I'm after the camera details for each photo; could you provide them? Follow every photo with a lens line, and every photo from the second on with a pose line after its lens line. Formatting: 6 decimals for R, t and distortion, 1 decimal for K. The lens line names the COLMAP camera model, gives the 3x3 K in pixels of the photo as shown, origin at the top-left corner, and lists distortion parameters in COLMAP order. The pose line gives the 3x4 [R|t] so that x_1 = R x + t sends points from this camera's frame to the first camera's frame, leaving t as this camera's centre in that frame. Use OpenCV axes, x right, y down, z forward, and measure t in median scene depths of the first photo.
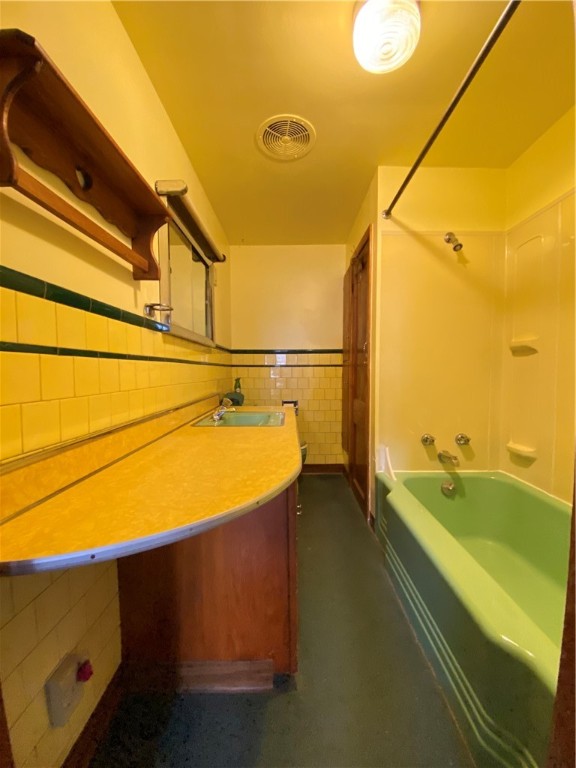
lens RADIAL K [[309.2, 0, 288.0], [0, 309.2, 384.0], [0, 0, 1]] dist [0.061404, -0.046288]
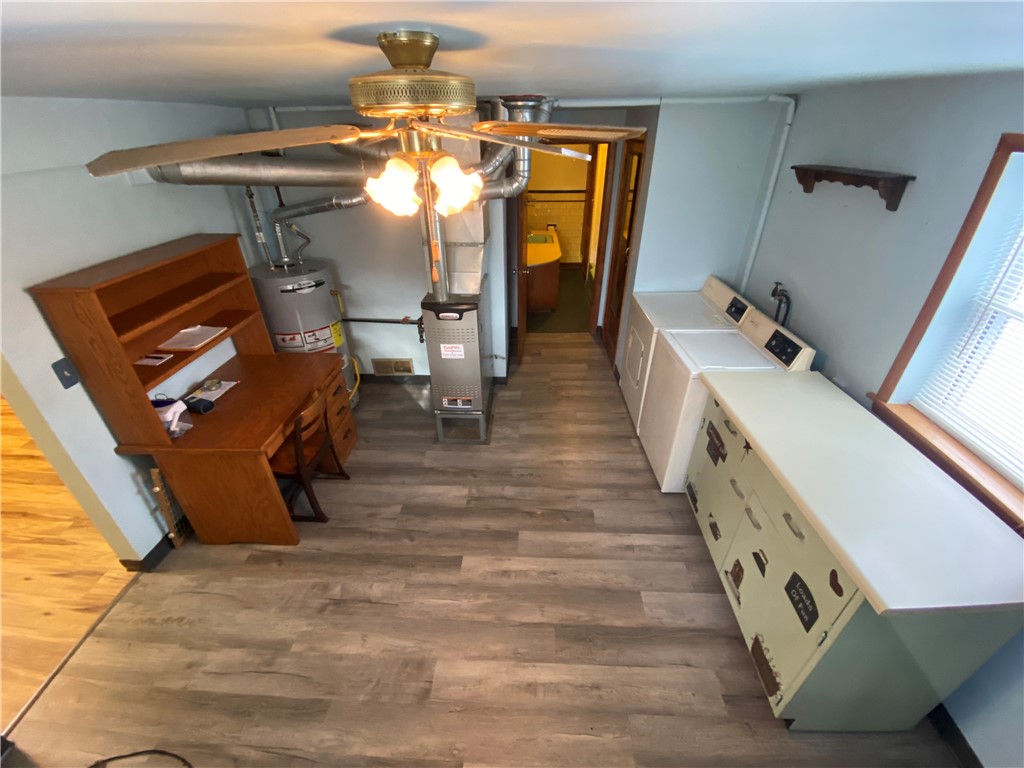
lens RADIAL K [[414.6, 0, 511.8], [0, 414.6, 380.3], [0, 0, 1]] dist [0.025981, -0.020507]
pose [[0.999282, 0.021280, -0.031335, -0.126890], [-0.003944, 0.881224, 0.472683, -0.275435], [0.037672, -0.472221, 0.880675, -1.471533]]
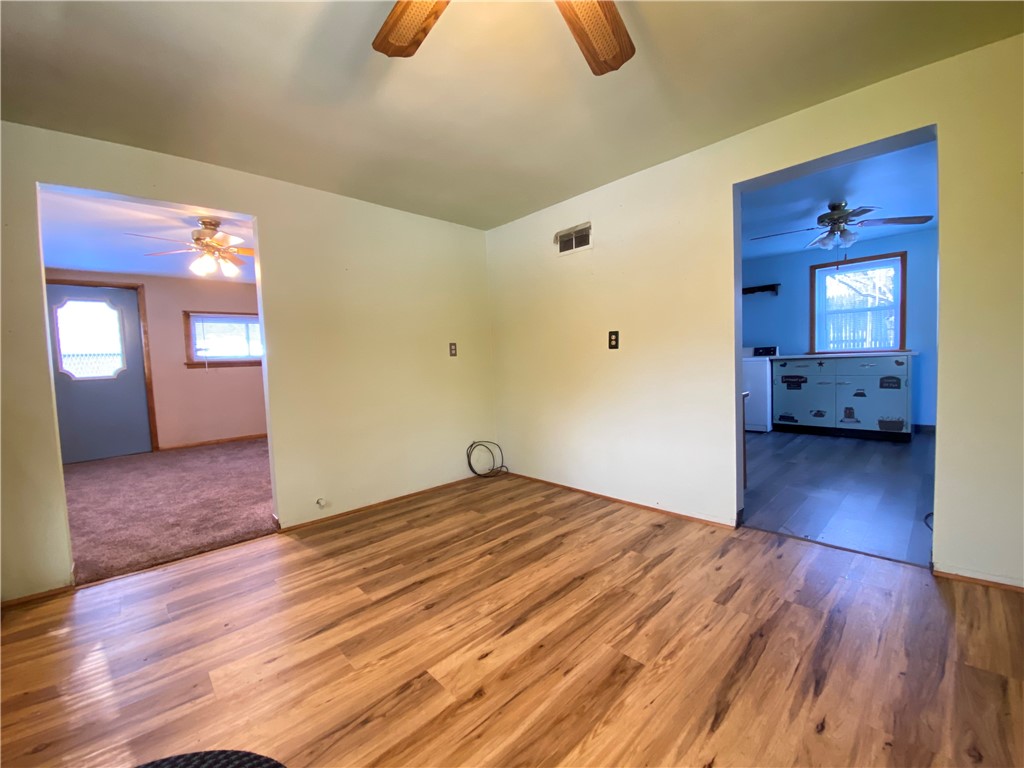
lens RADIAL K [[416.8, 0, 512.0], [0, 416.8, 384.0], [0, 0, 1]] dist [0.002335, -0.010218]
pose [[0.719163, -0.059864, 0.692258, -1.744761], [0.068309, 0.997547, 0.015300, 0.087717], [-0.691476, 0.036284, 0.721488, -1.272033]]
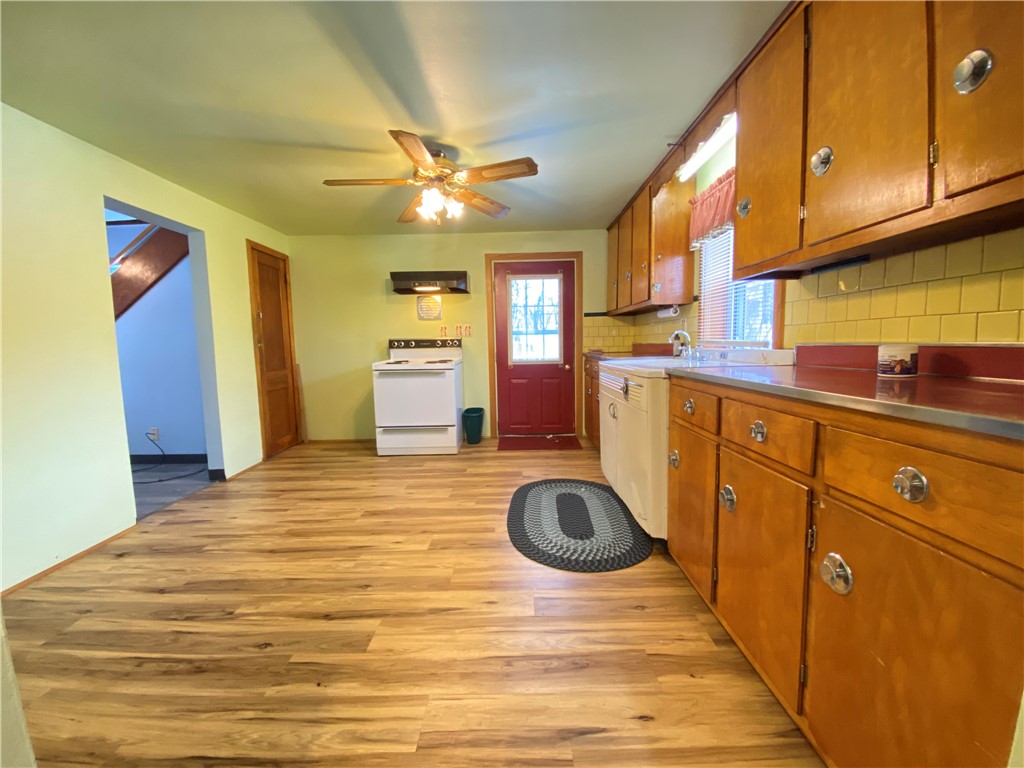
lens RADIAL K [[414.6, 0, 511.8], [0, 414.6, 380.3], [0, 0, 1]] dist [0.025981, -0.020507]
pose [[-0.999519, 0.030790, 0.003590, -1.666918], [0.030987, 0.989327, 0.142378, 0.015254], [0.000832, 0.142421, -0.989806, -0.149252]]
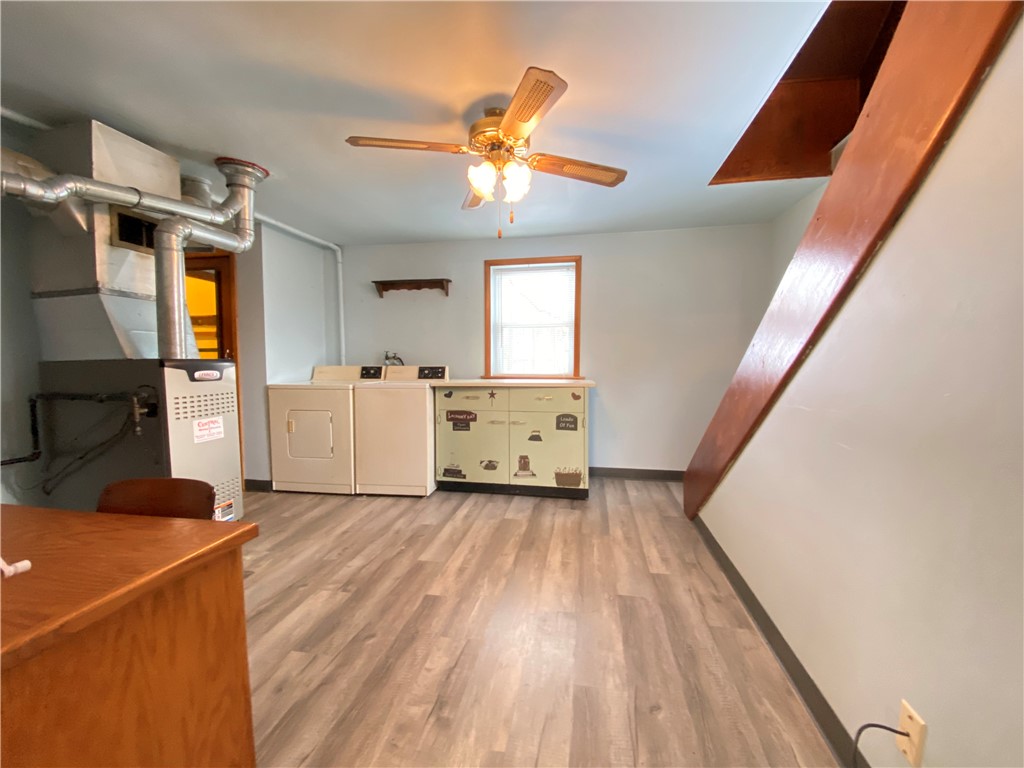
lens RADIAL K [[412.3, 0, 514.1], [0, 412.3, 381.2], [0, 0, 1]] dist [0.061404, -0.046288]
pose [[0.174181, -0.038325, 0.983967, -0.875808], [0.049082, 0.998338, 0.030196, 0.048413], [-0.983490, 0.043035, 0.175773, -1.199351]]
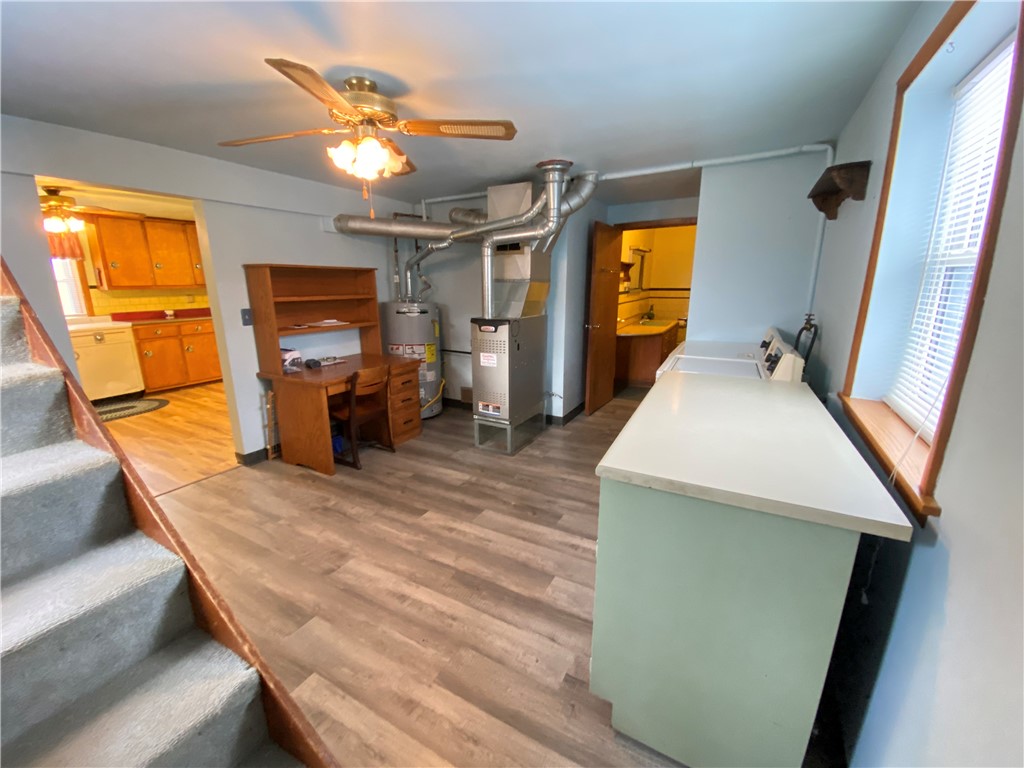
lens RADIAL K [[412.3, 0, 514.1], [0, 412.3, 381.2], [0, 0, 1]] dist [0.061404, -0.046288]
pose [[0.877428, 0.118836, -0.464755, 0.312956], [-0.024275, 0.978588, 0.204391, -0.058474], [0.479093, -0.168057, 0.861526, -1.570123]]
